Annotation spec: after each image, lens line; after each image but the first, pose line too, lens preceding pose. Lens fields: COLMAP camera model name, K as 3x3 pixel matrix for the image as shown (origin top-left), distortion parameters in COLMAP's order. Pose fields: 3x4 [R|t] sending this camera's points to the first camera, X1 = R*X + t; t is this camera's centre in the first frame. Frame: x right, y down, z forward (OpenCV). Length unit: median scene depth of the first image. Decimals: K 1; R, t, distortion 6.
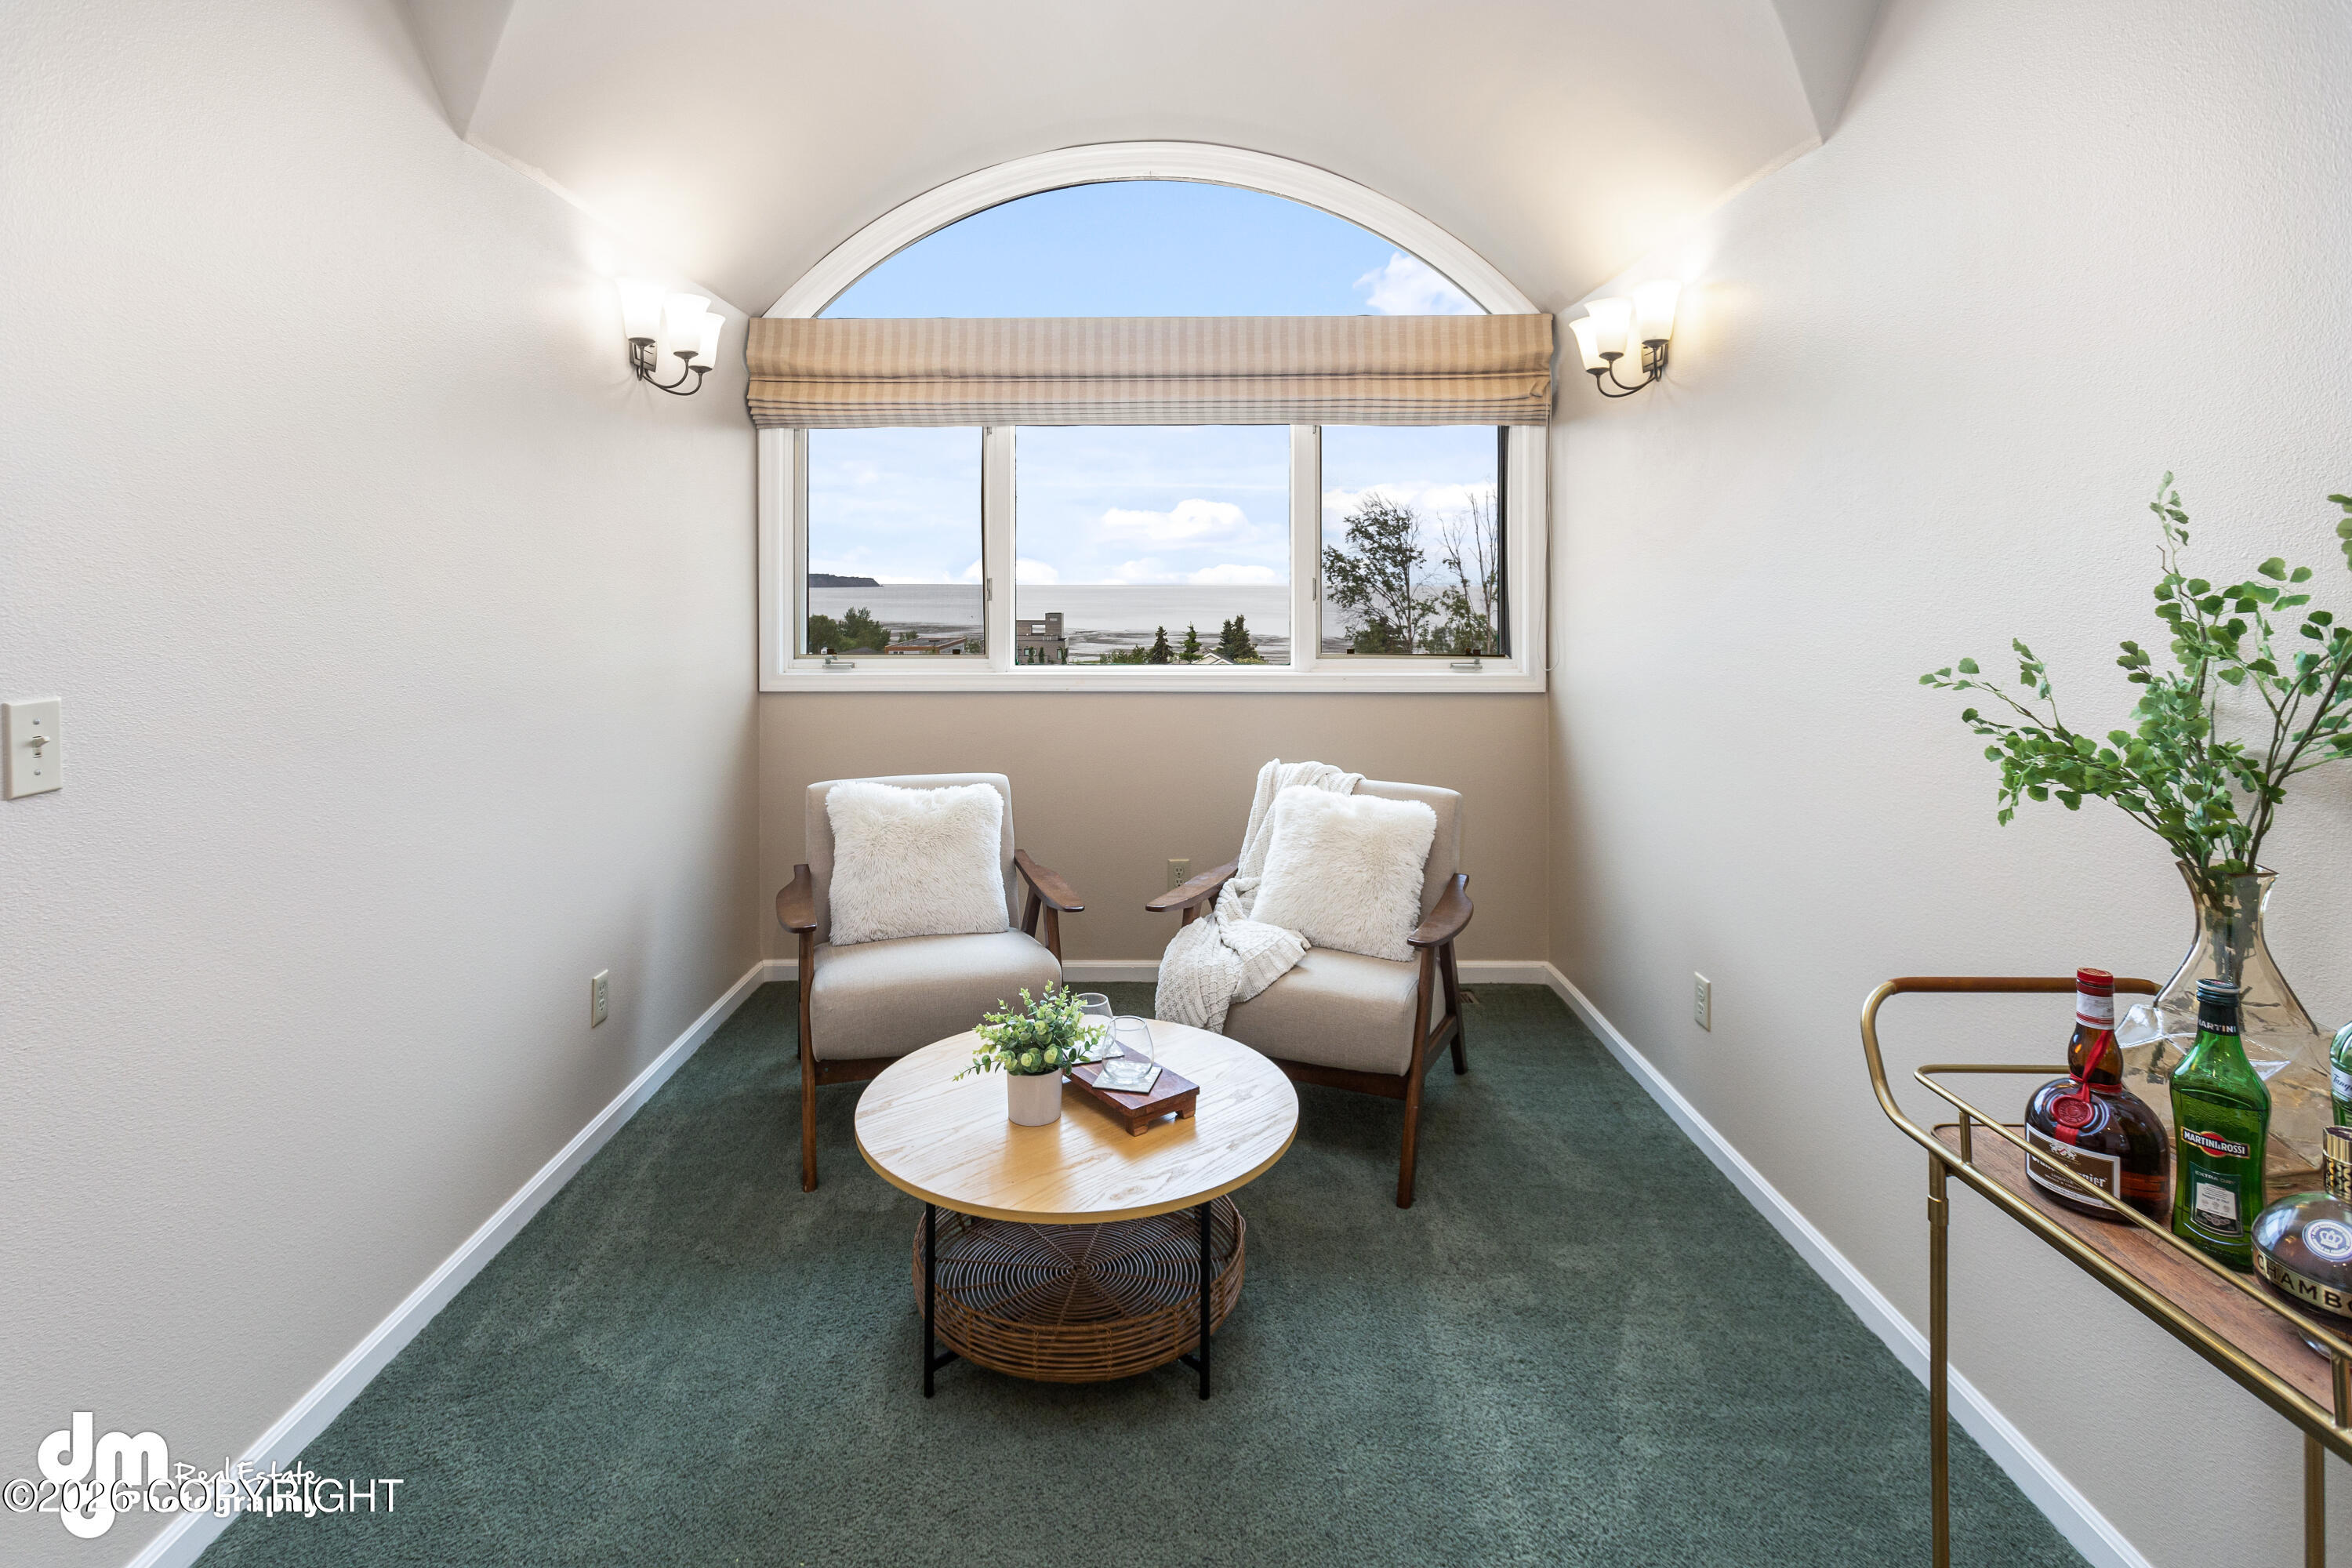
lens RADIAL K [[1177.2, 0, 1161.9], [0, 1177.2, 588.9], [0, 0, 1]] dist [0.001468, 0.000024]
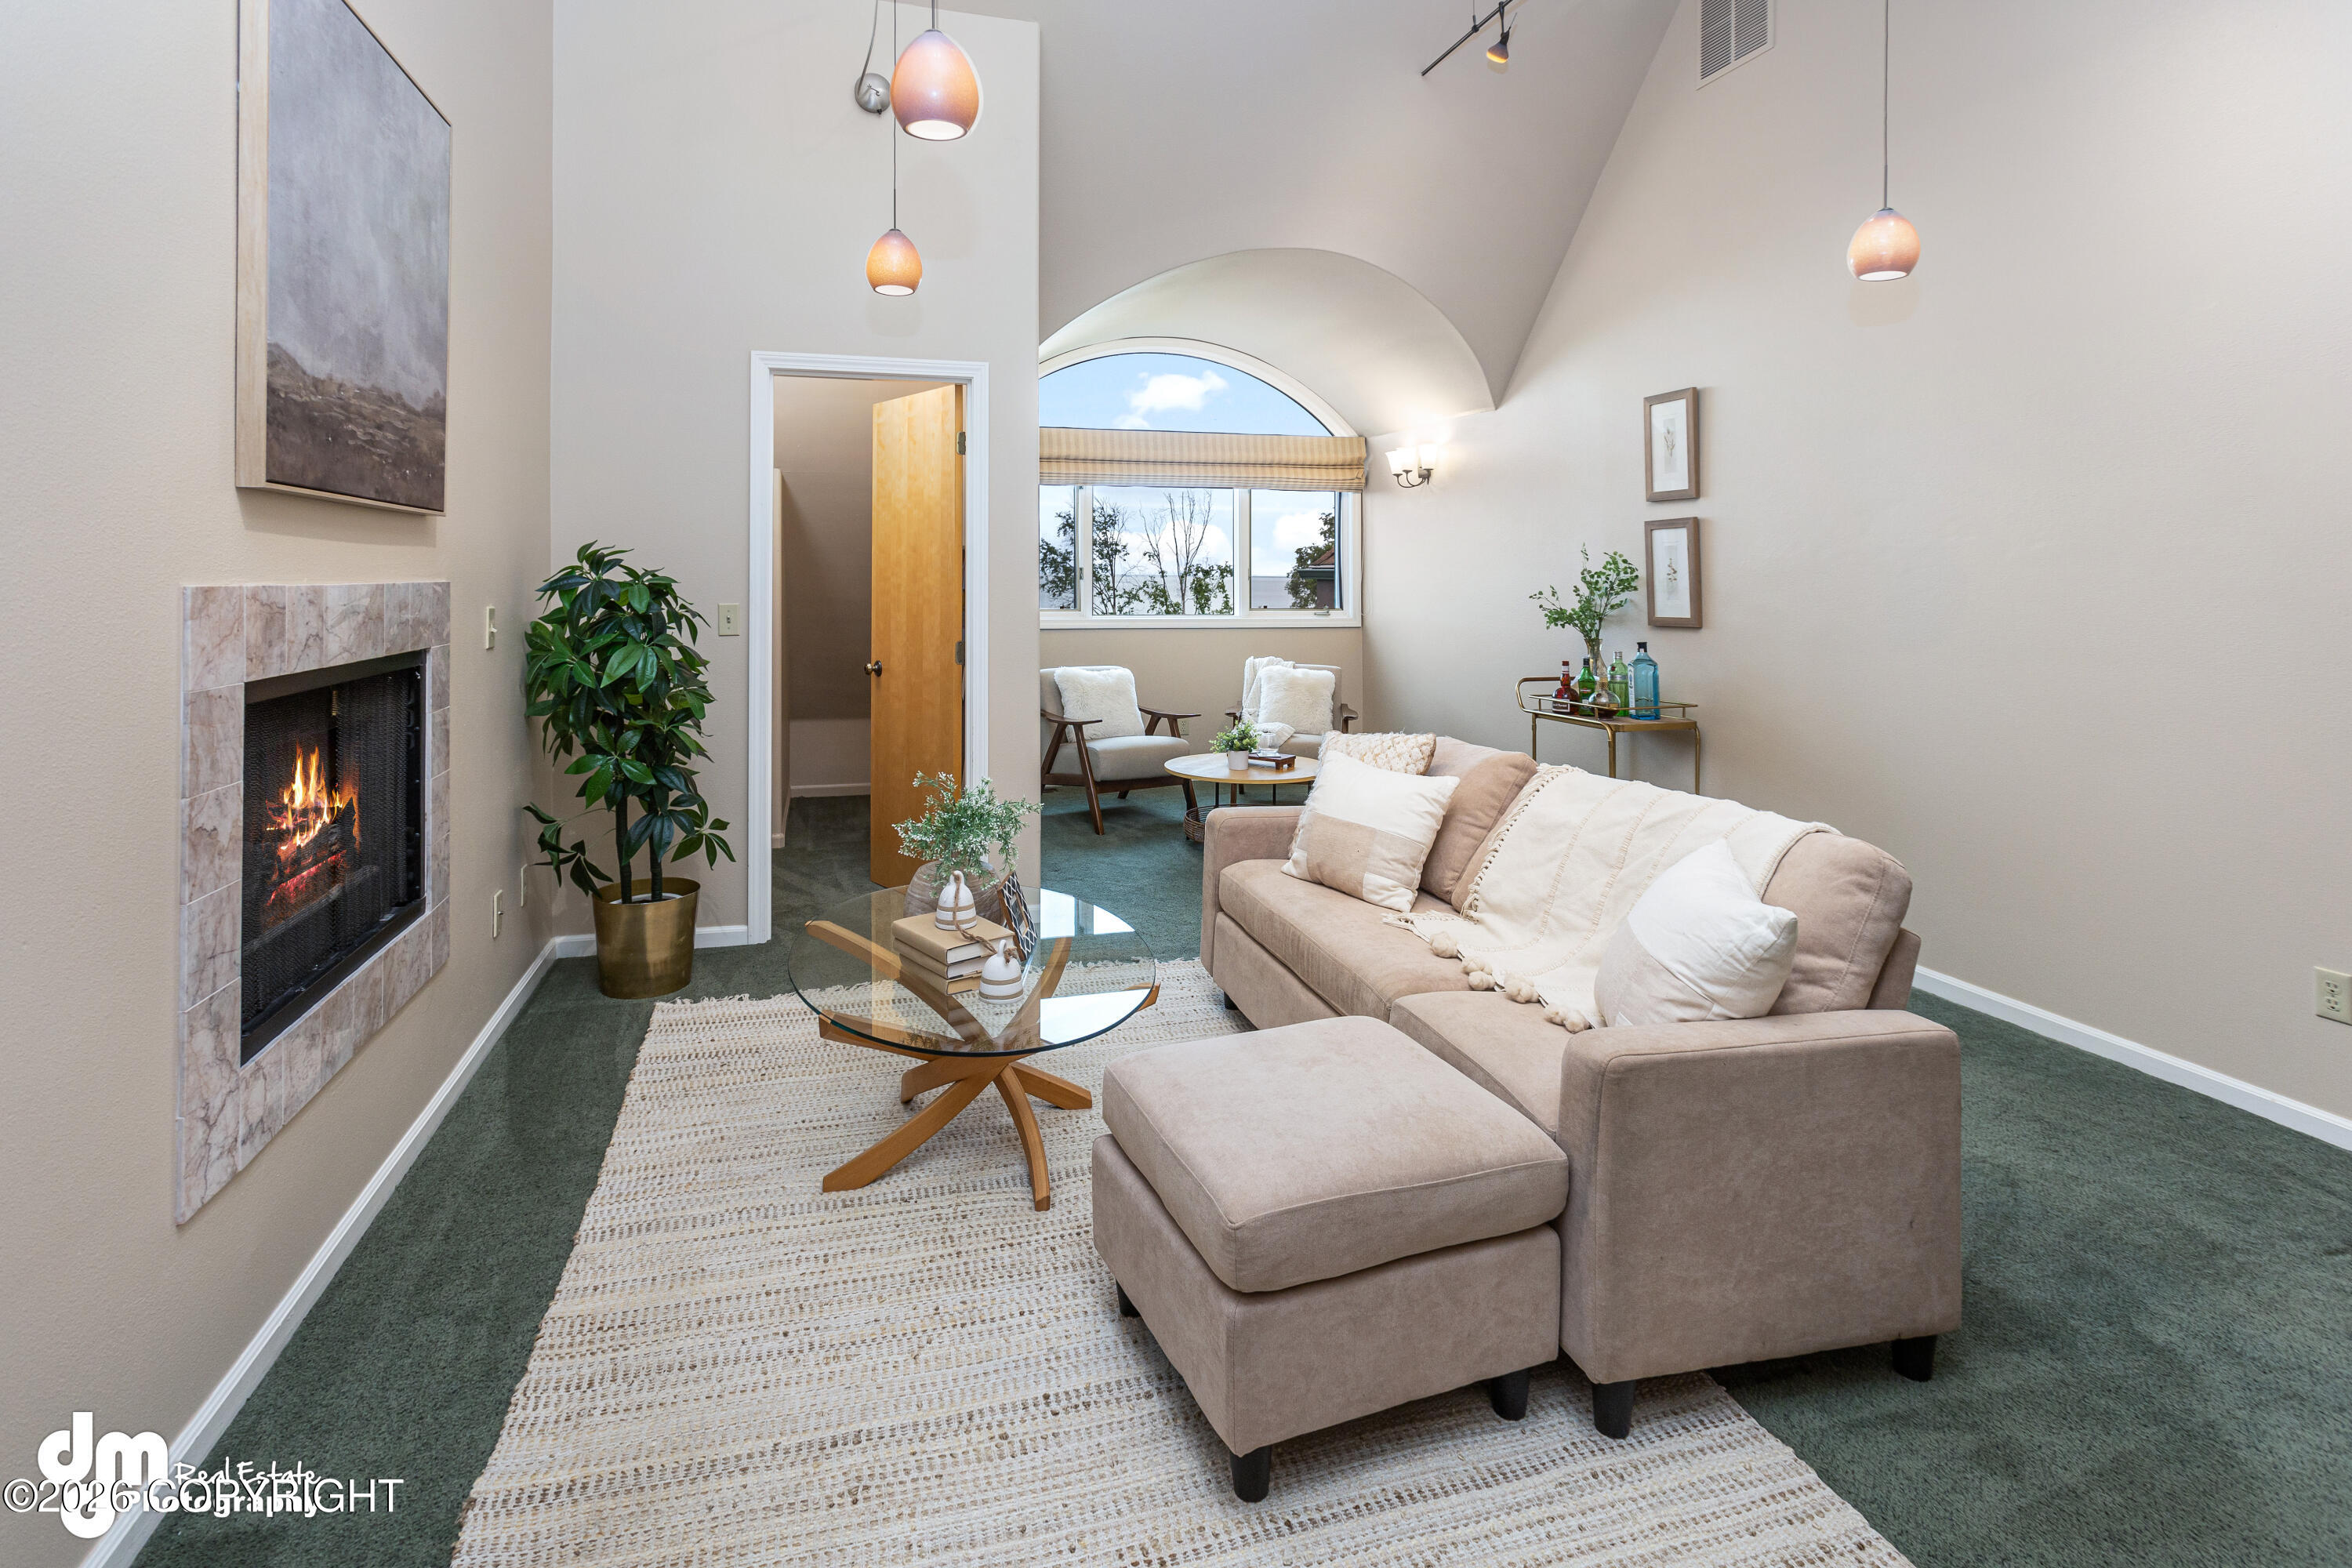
lens RADIAL K [[1197.3, 0, 1176.6], [0, 1197.3, 563.0], [0, 0, 1]] dist [0.001459, 0.000169]
pose [[0.956761, 0.006710, 0.290799, -0.648331], [-0.002559, 0.999889, -0.014654, 0.012107], [-0.290866, 0.013277, 0.956672, -0.977162]]
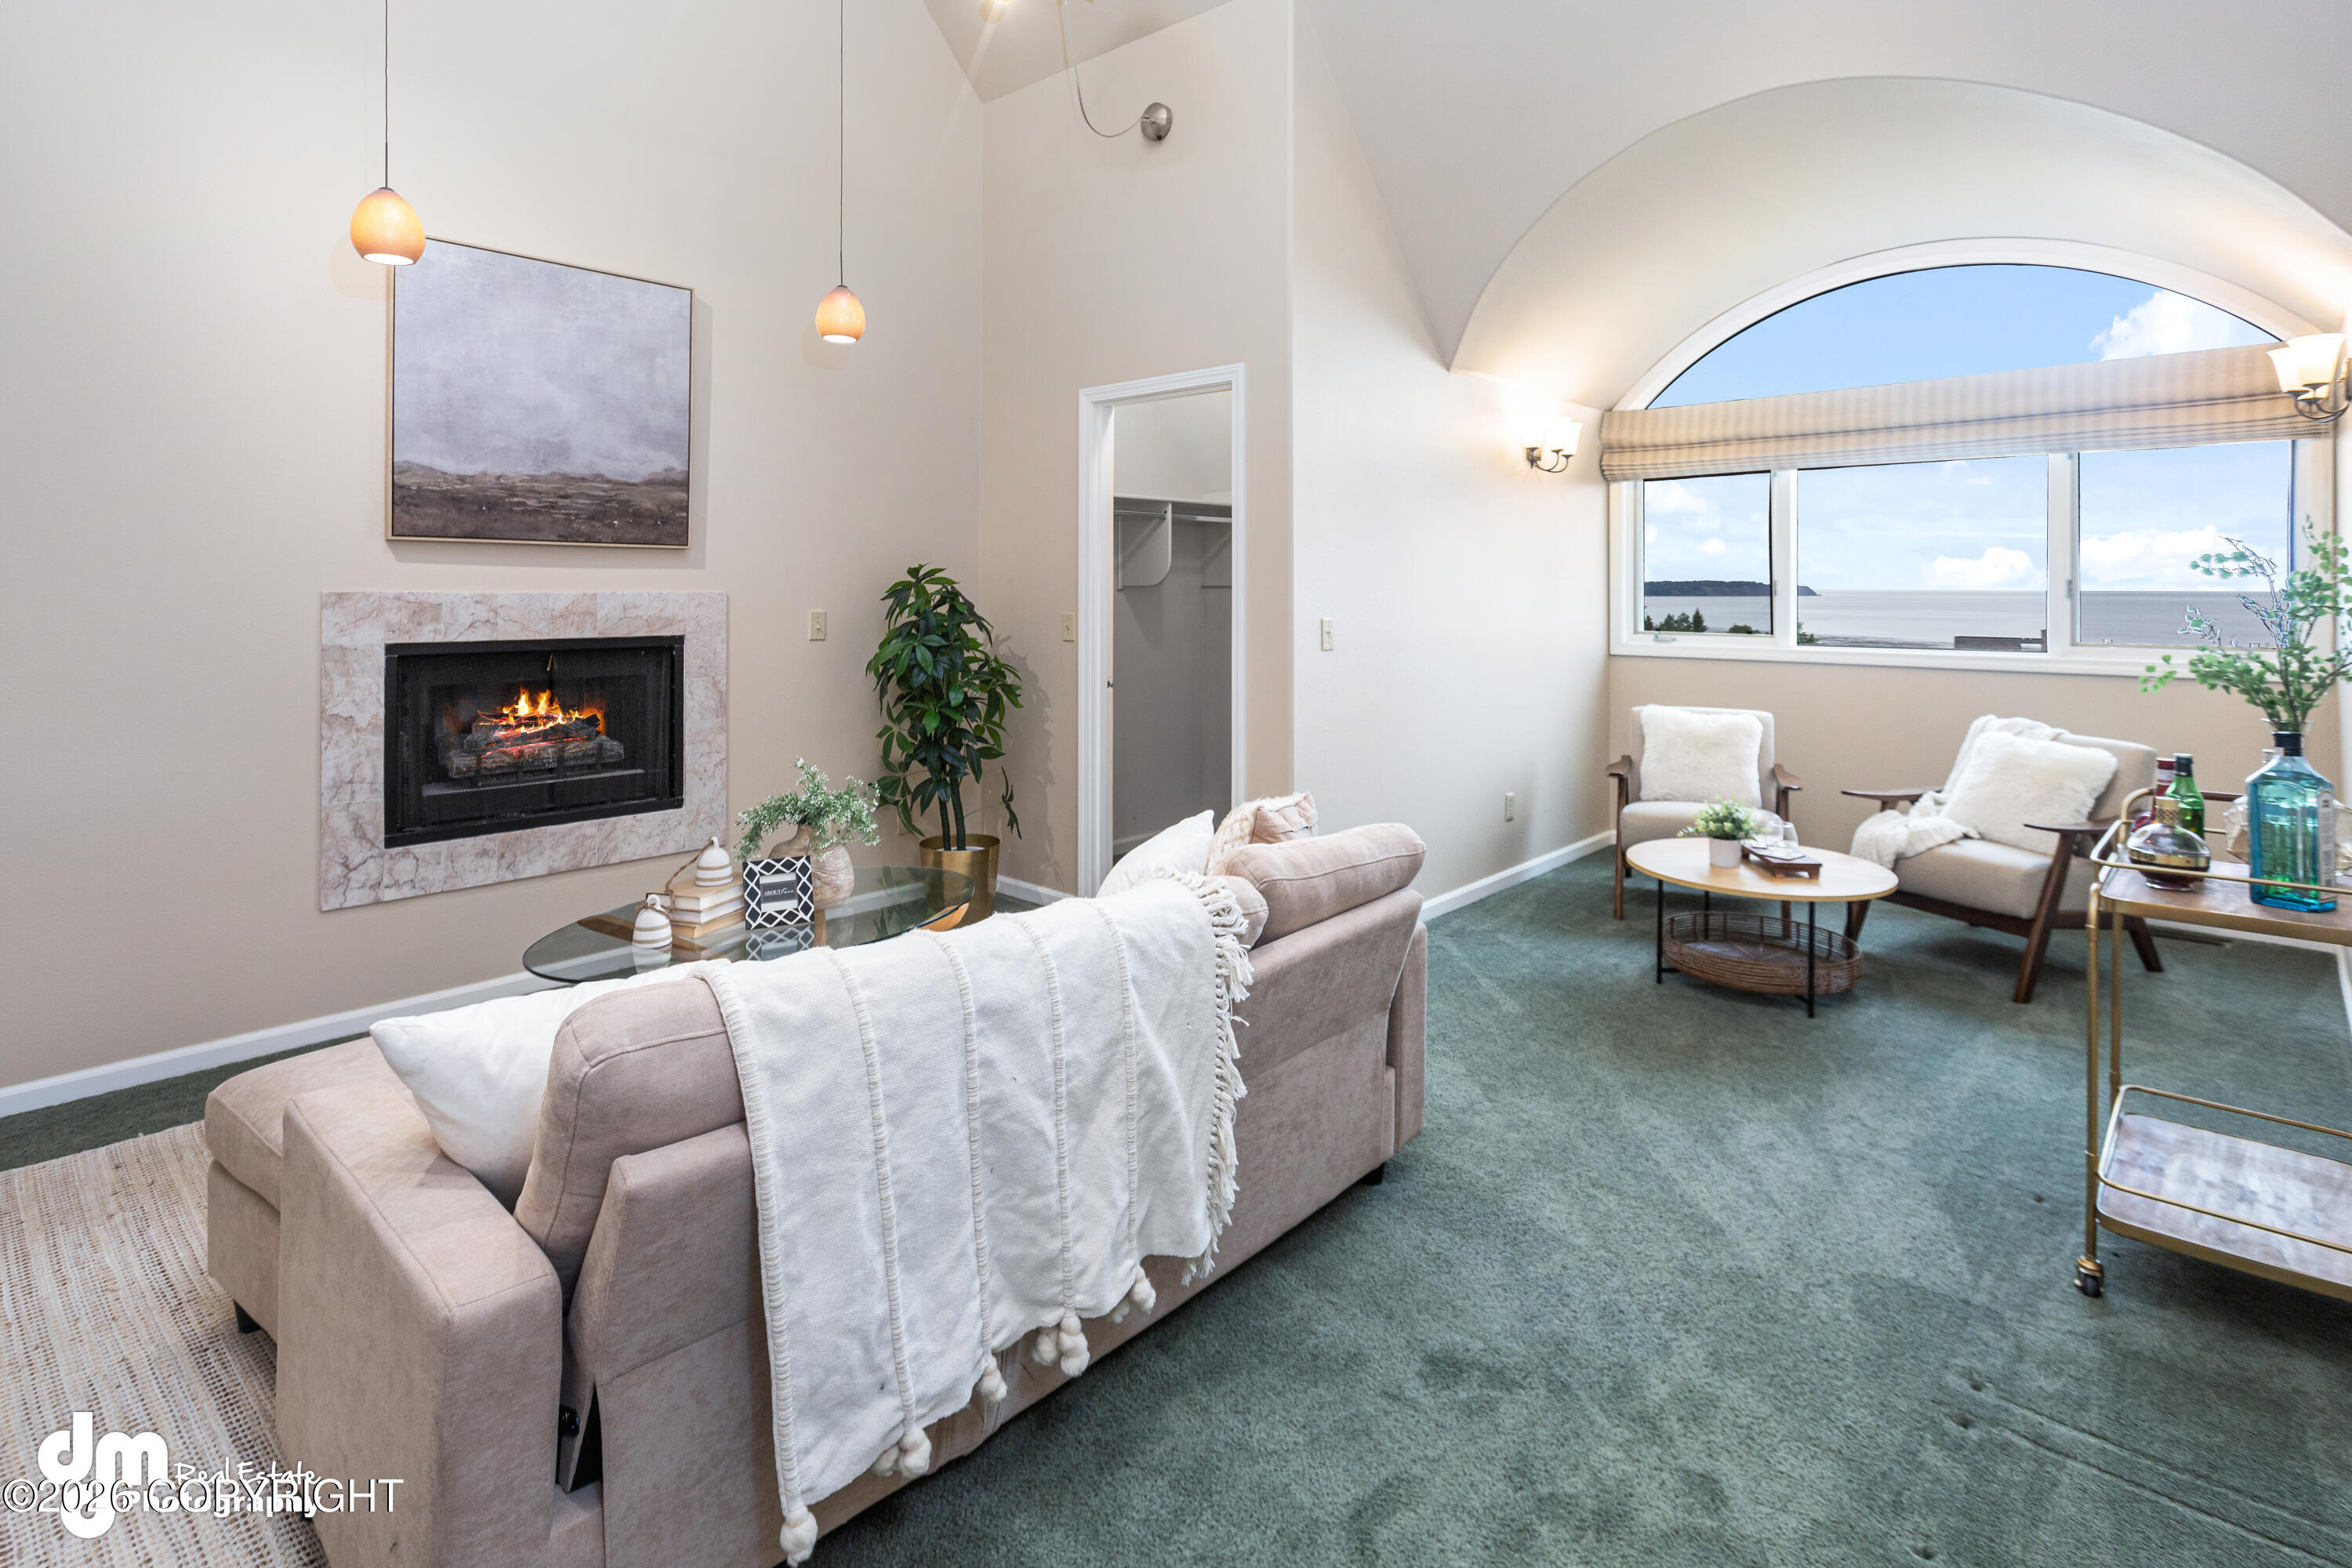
lens RADIAL K [[1177.2, 0, 1161.9], [0, 1177.2, 588.9], [0, 0, 1]] dist [0.001468, 0.000024]
pose [[0.738396, 0.001638, -0.674365, 0.306208], [-0.005423, 0.999979, -0.003508, 0.012406], [0.674345, 0.006247, 0.738390, -0.615403]]
